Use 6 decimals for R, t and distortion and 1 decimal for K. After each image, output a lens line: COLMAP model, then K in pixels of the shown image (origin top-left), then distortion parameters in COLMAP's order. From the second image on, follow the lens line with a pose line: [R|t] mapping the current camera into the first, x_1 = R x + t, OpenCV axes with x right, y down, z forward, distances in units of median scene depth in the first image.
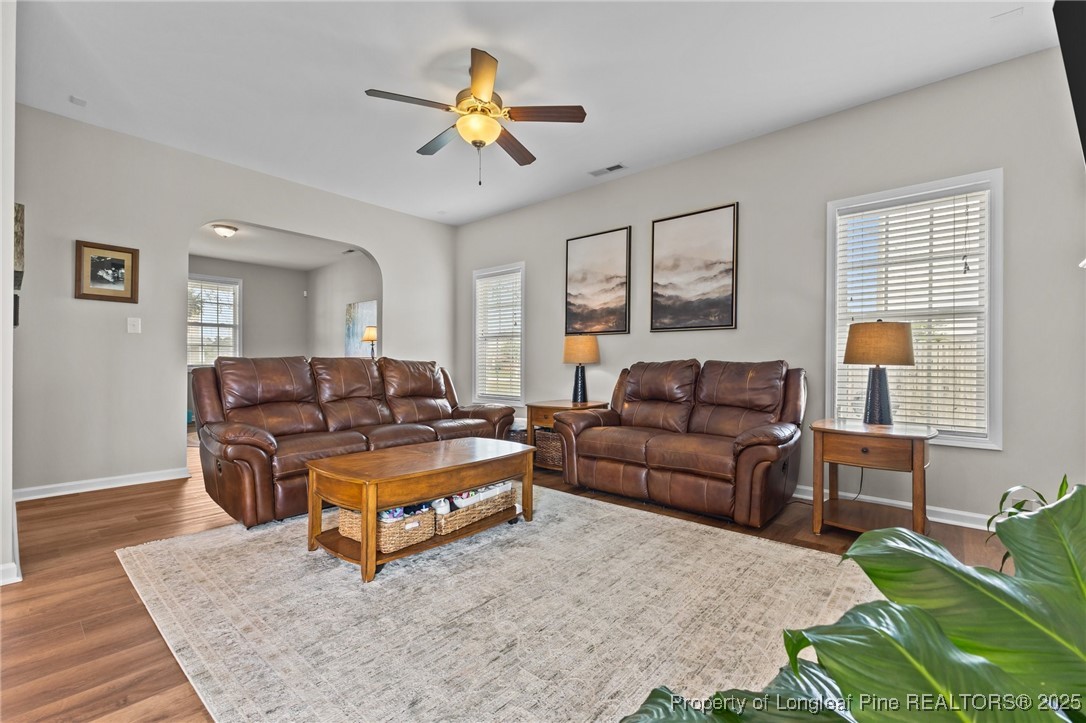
lens RADIAL K [[476.7, 0, 539.4], [0, 476.7, 363.3], [0, 0, 1]] dist [0.012144, -0.002215]
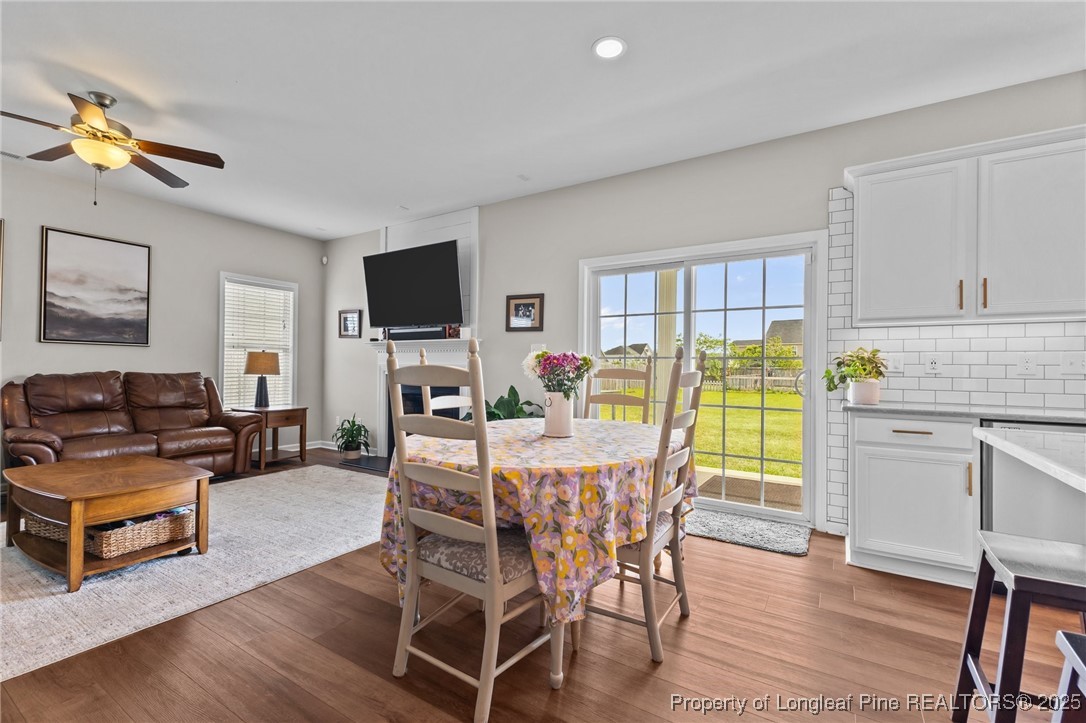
lens RADIAL K [[476.7, 0, 542.3], [0, 476.7, 363.8], [0, 0, 1]] dist [0.012144, -0.002215]
pose [[-0.165415, 0.003701, 0.986217, -0.968284], [-0.010065, 0.999935, -0.005441, -0.029880], [-0.986173, -0.010826, -0.165367, 0.187386]]
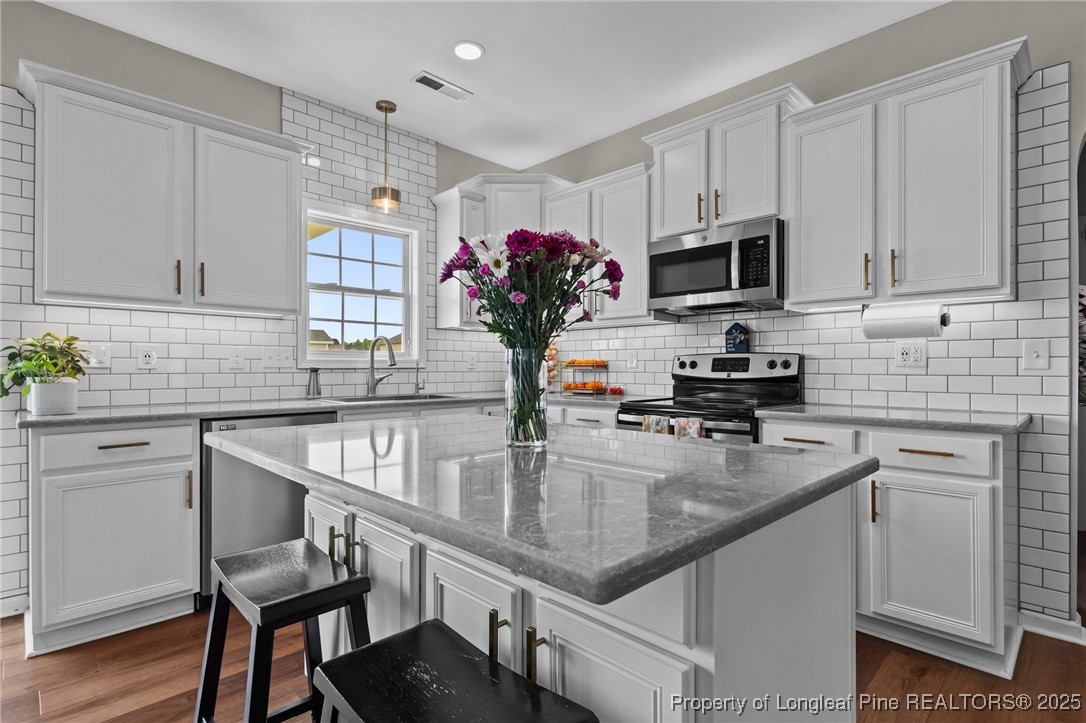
lens RADIAL K [[526.3, 0, 539.2], [0, 526.3, 366.6], [0, 0, 1]] dist [-0.001902, -0.001901]
pose [[-0.998111, -0.002382, 0.061391, -0.876039], [-0.002338, 0.999997, 0.000776, -0.029684], [-0.061393, 0.000631, -0.998113, 0.106093]]
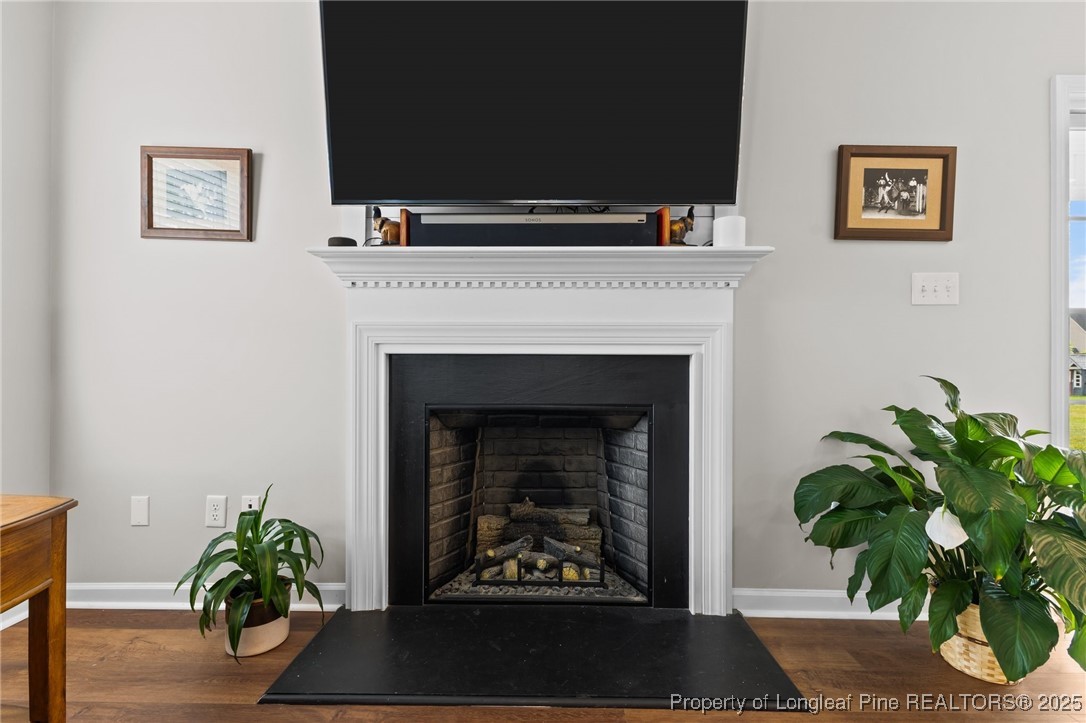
lens RADIAL K [[476.7, 0, 542.0], [0, 476.7, 363.9], [0, 0, 1]] dist [0.012144, -0.002215]
pose [[-0.666751, -0.009692, 0.745218, 0.069119], [-0.008225, 0.999950, 0.005645, 0.006769], [-0.745235, -0.002366, -0.666797, 0.609919]]
